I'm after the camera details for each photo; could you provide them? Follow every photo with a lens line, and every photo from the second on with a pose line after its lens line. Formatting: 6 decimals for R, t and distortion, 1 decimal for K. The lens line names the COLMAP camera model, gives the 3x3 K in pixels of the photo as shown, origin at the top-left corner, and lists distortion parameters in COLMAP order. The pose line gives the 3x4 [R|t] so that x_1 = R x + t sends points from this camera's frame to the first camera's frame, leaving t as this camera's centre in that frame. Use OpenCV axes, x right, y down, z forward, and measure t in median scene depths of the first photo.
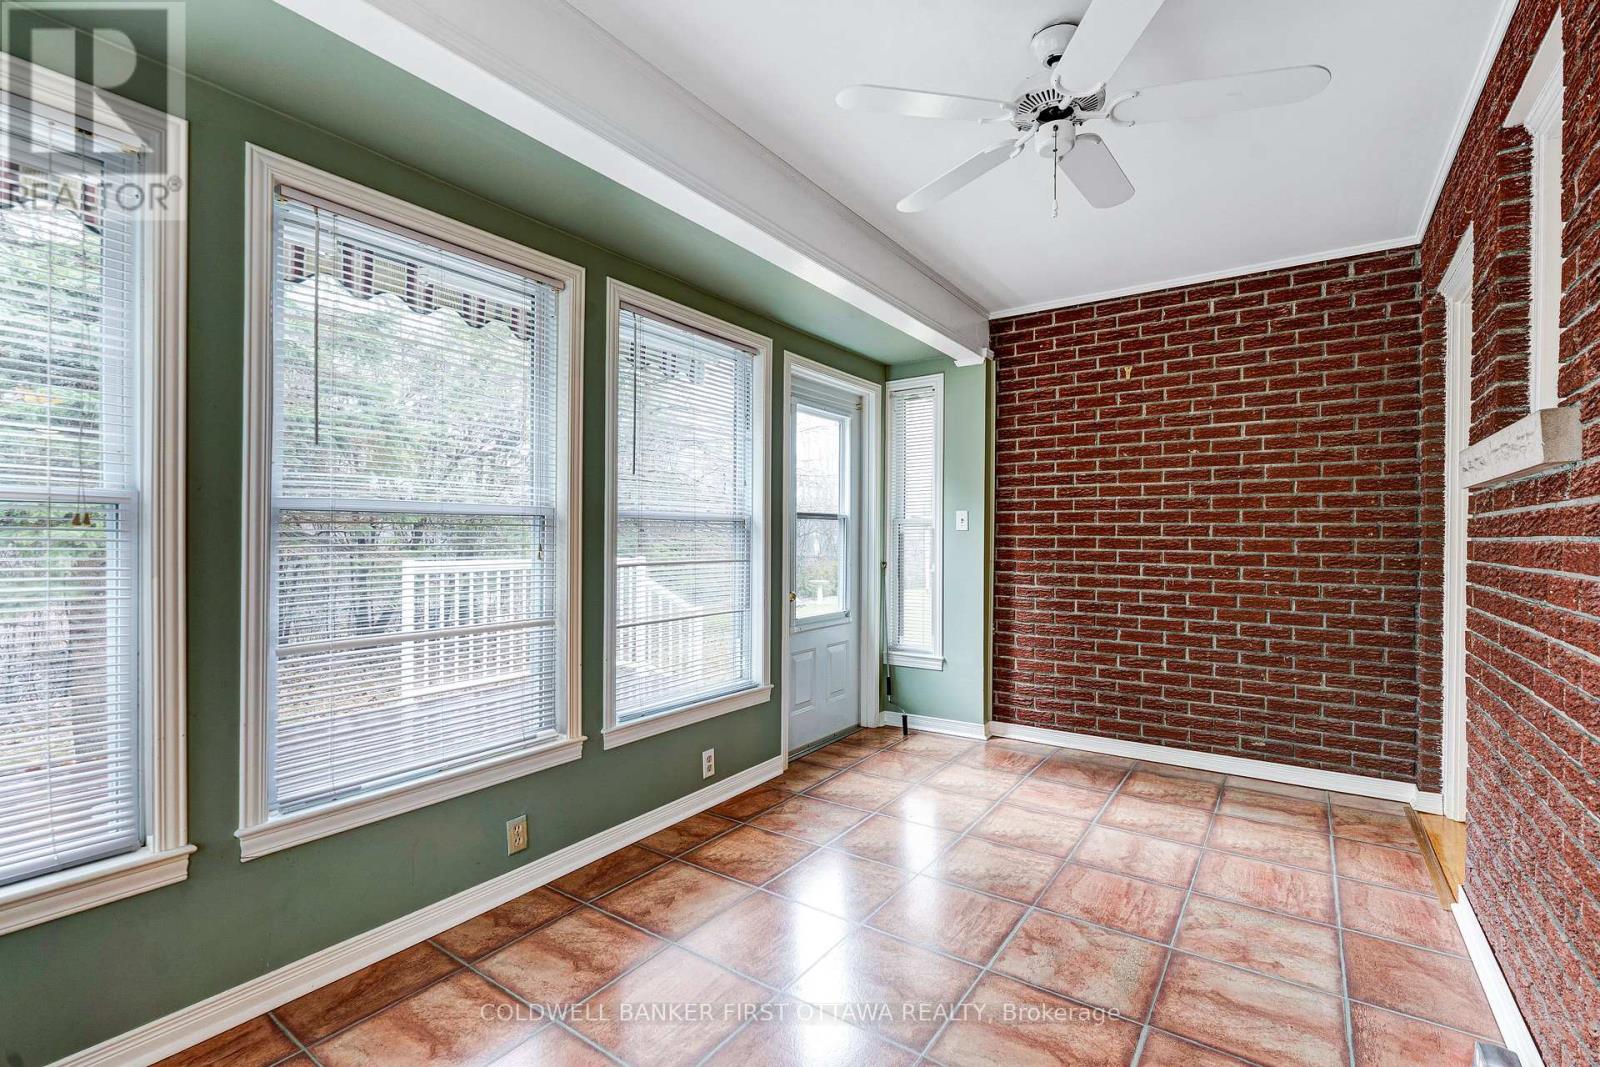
lens RADIAL K [[709.9, 0, 800.0], [0, 709.9, 533.5], [0, 0, 1]] dist [0.001129, -0.000190]
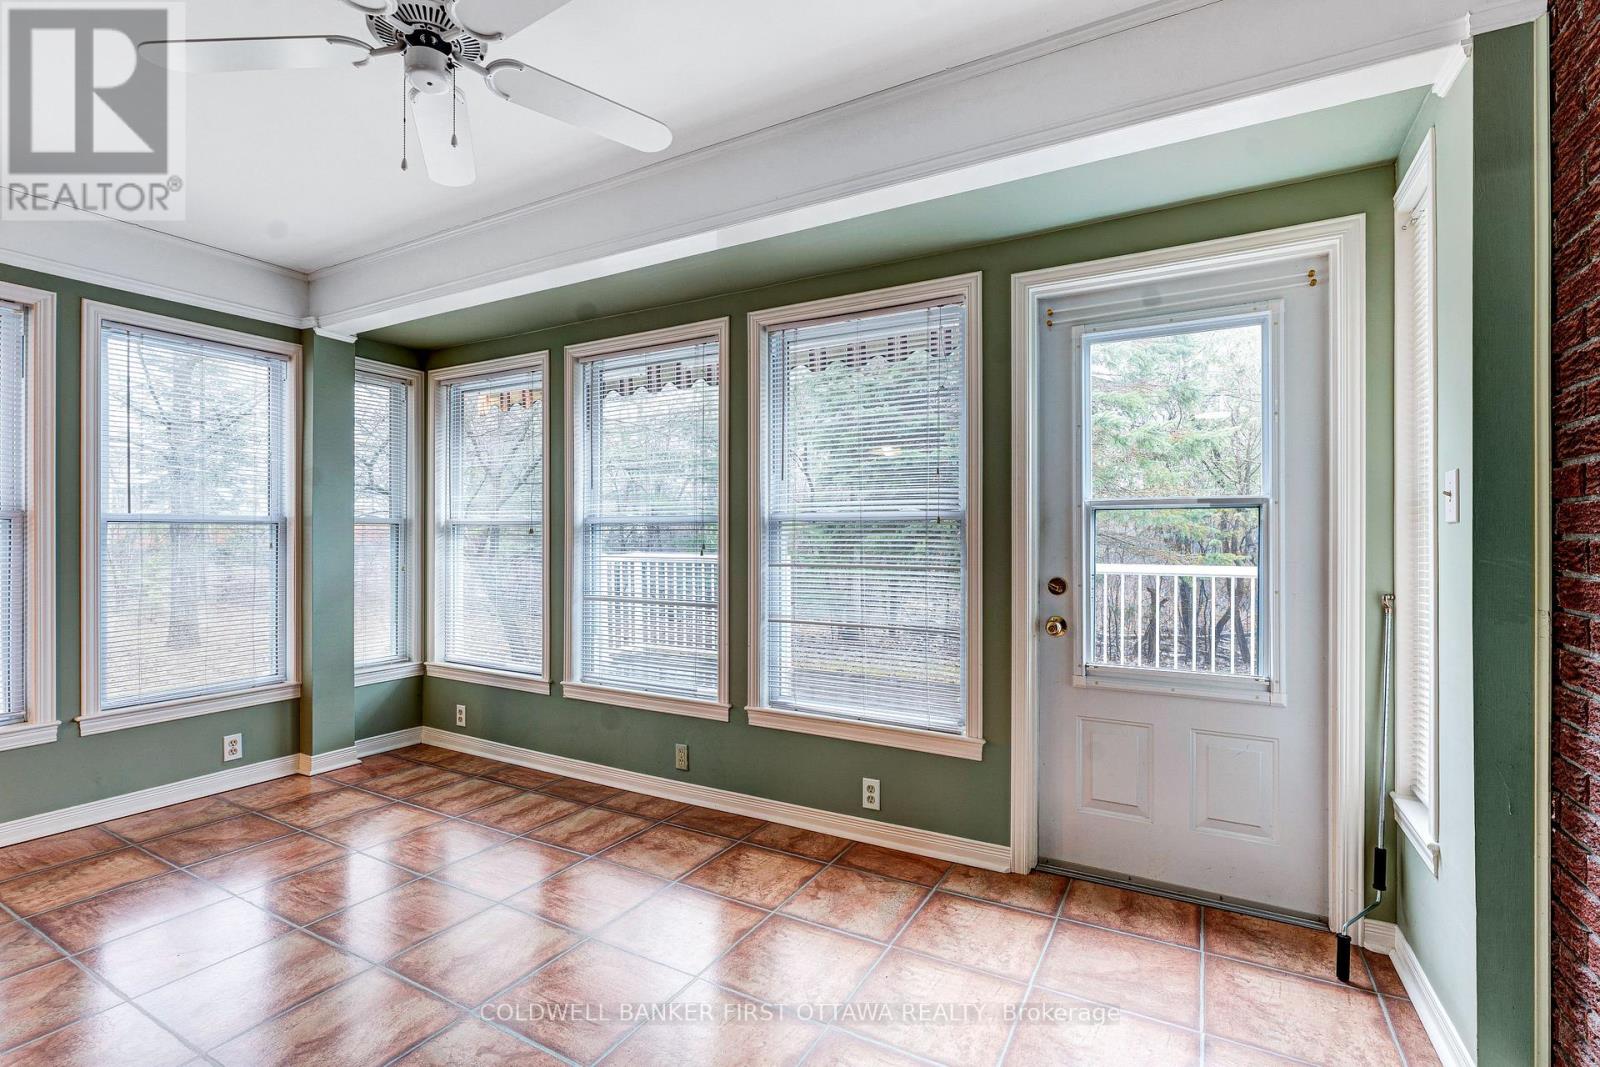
lens RADIAL K [[709.9, 0, 800.0], [0, 709.9, 533.5], [0, 0, 1]] dist [0.001129, -0.000190]
pose [[0.104672, -0.015354, -0.994388, 0.834131], [0.003451, 0.999880, -0.015076, 0.013645], [0.994501, -0.001853, 0.104712, 0.914168]]
